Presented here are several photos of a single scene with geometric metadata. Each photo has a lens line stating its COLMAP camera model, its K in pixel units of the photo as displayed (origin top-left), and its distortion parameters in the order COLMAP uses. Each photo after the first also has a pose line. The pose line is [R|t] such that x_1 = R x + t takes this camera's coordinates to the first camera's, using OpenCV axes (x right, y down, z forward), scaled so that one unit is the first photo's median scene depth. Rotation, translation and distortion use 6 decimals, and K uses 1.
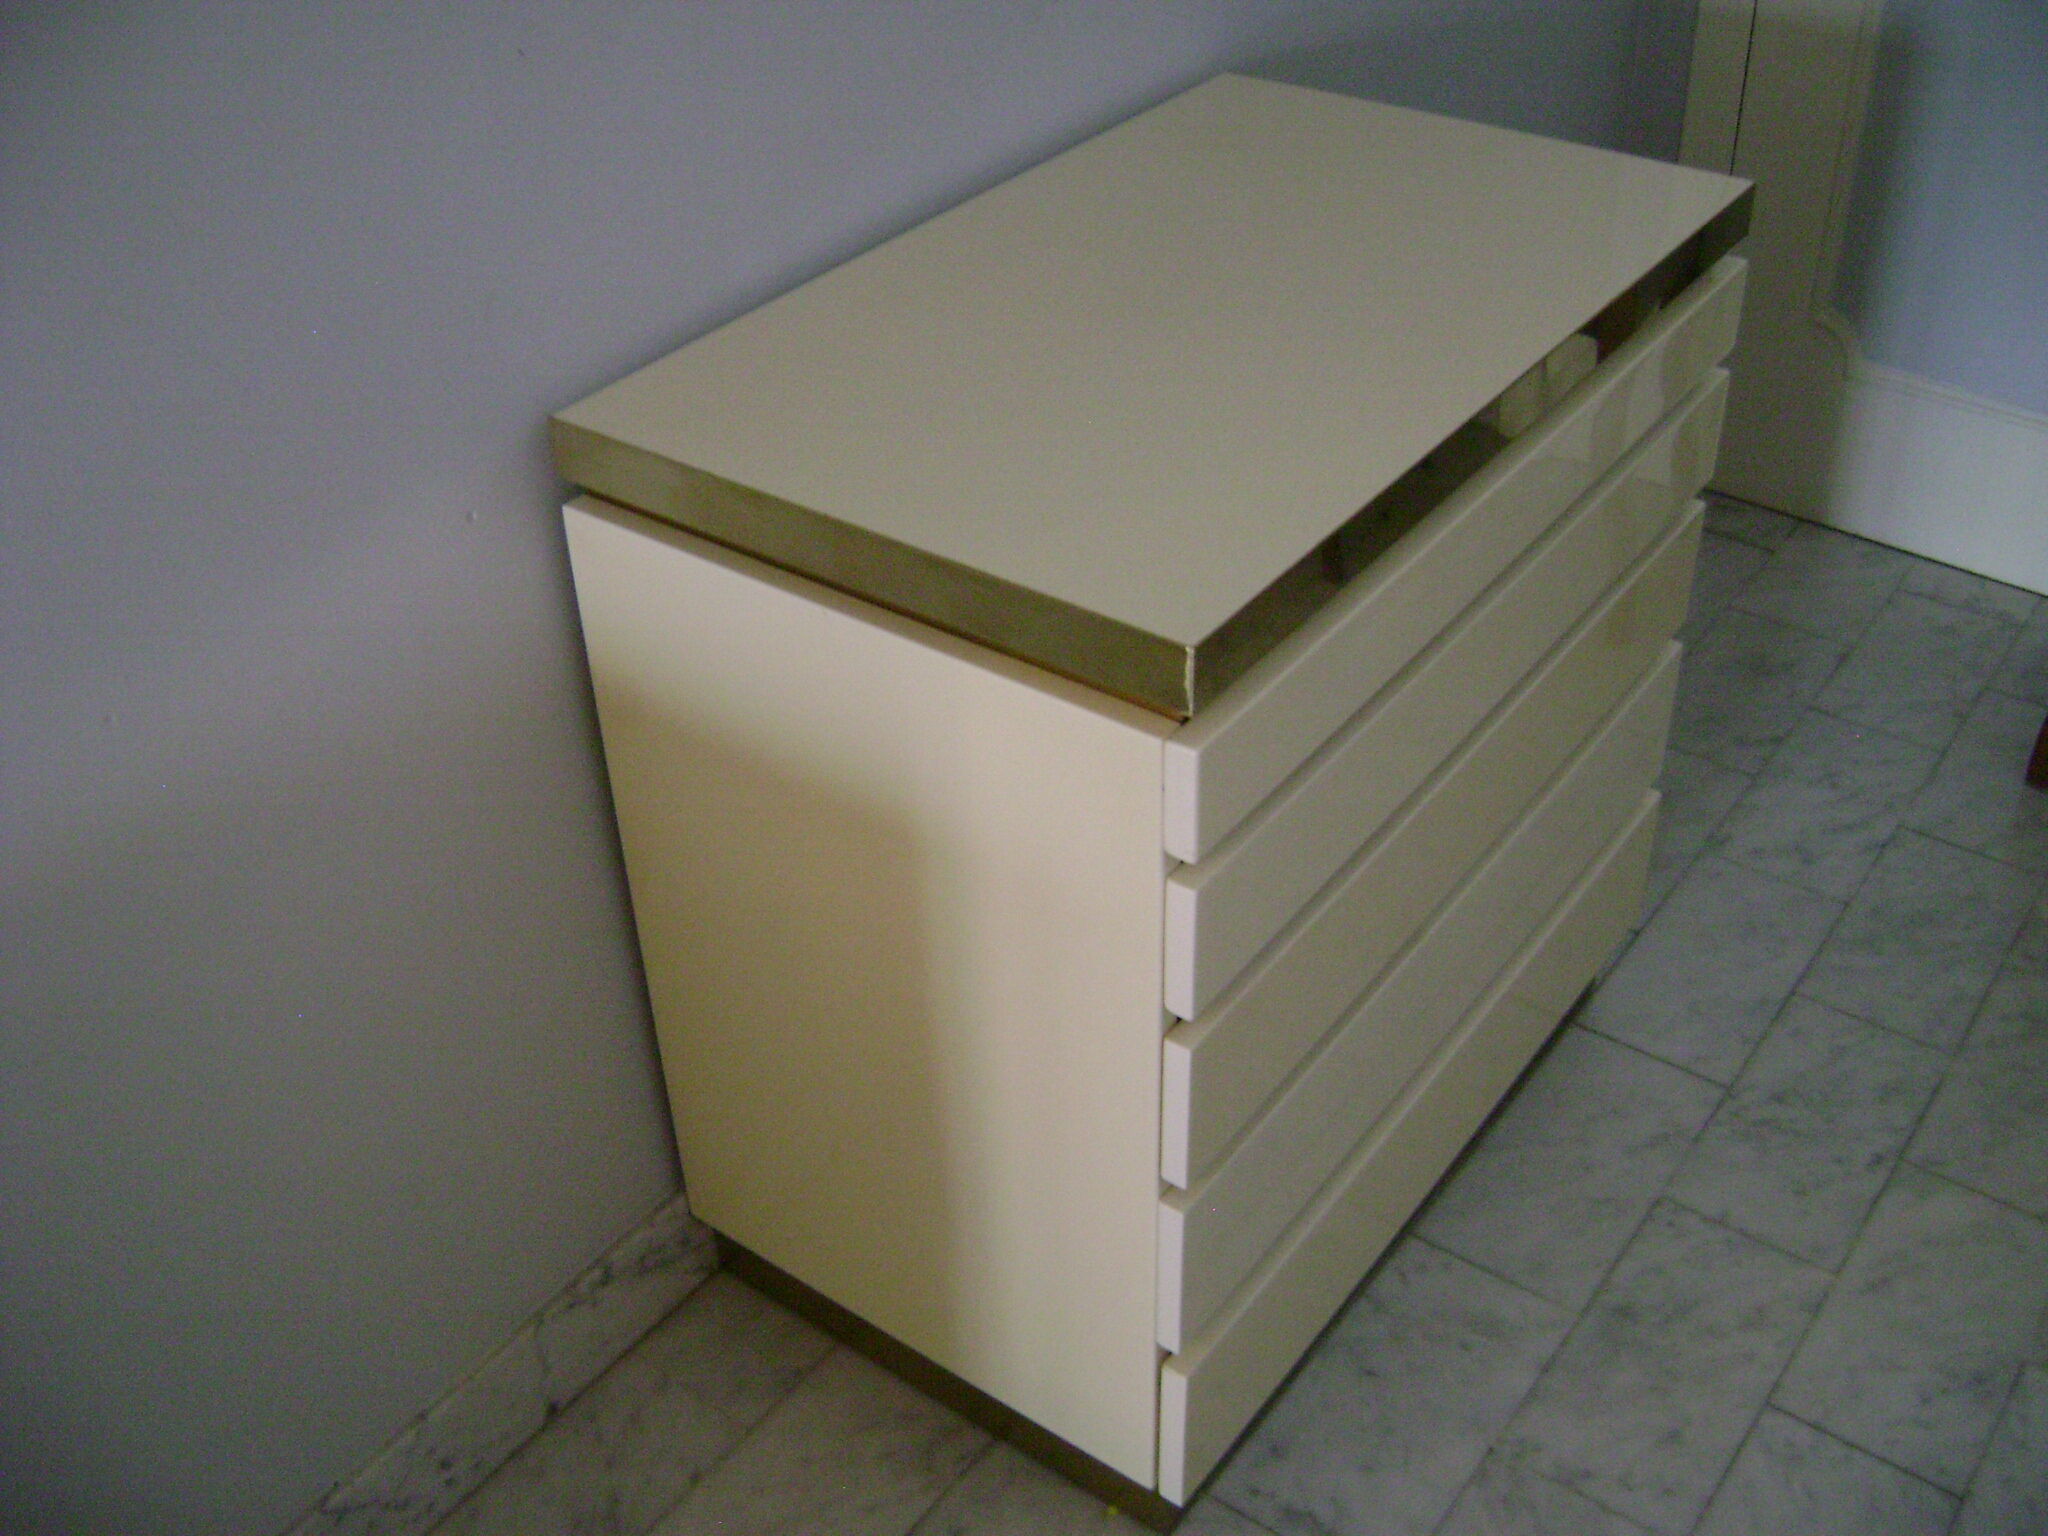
lens RADIAL K [[2076.6, 0, 1025.0], [0, 2076.6, 767.5], [0, 0, 1]] dist [-0.110848, 0.000000]
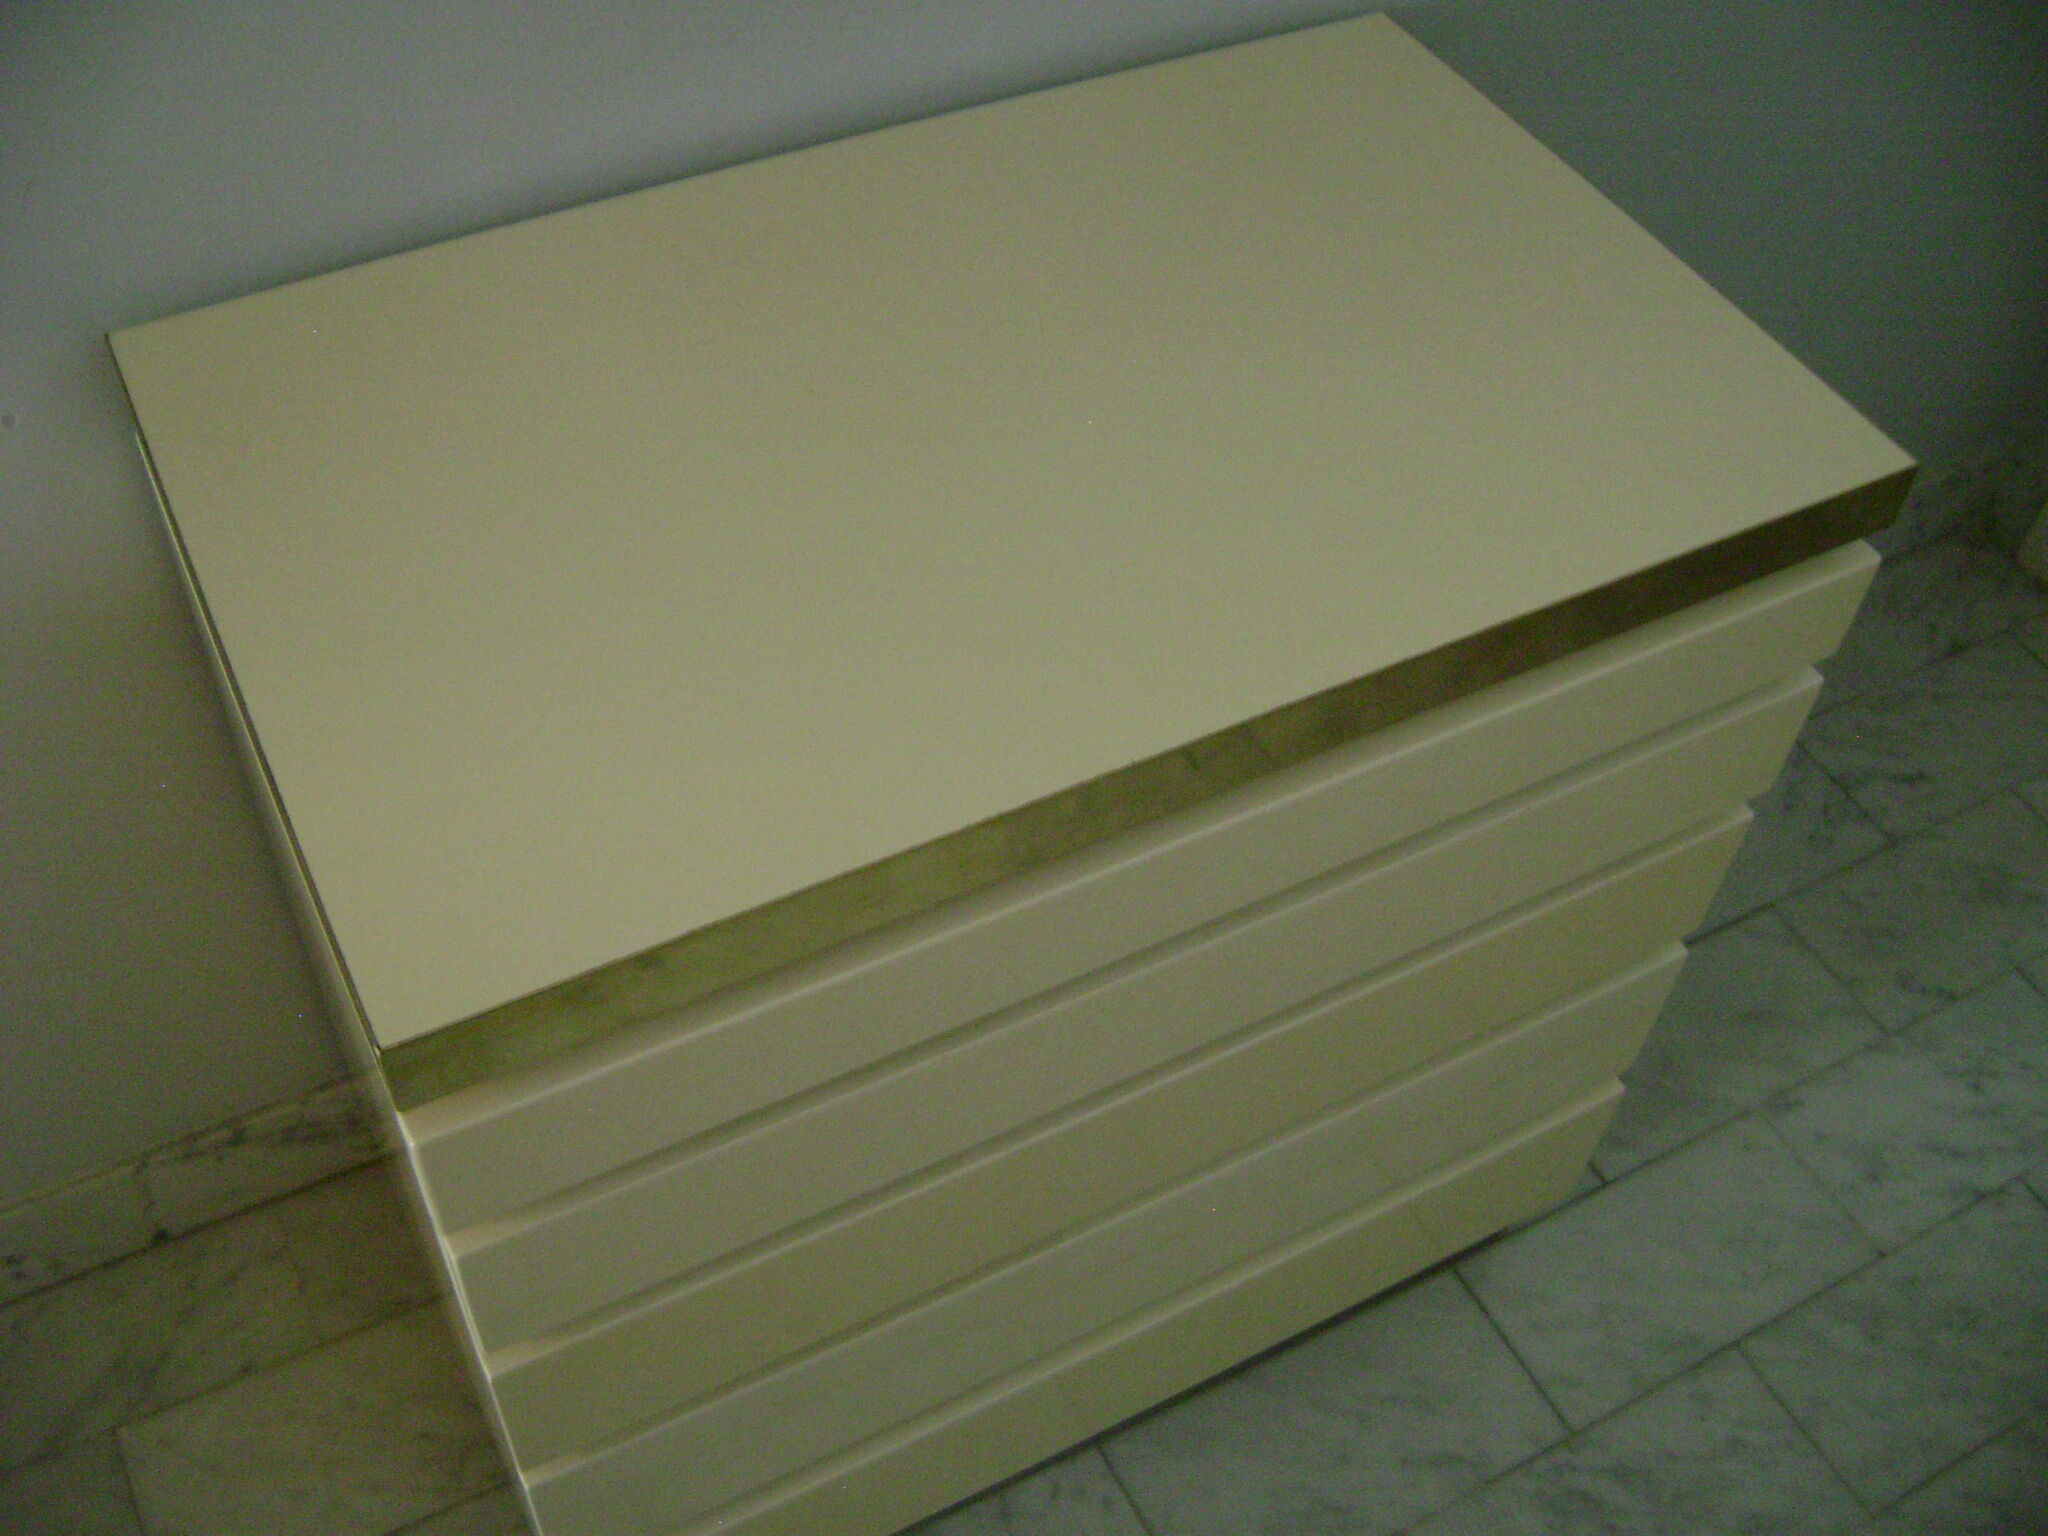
lens RADIAL K [[2076.6, 0, 1011.8], [0, 2076.6, 777.8], [0, 0, 1]] dist [-0.110848, 0.000000]
pose [[0.904189, 0.371582, -0.210640, 0.239461], [-0.316135, 0.913808, 0.254977, -0.240235], [0.287229, -0.163957, 0.943725, 0.238977]]
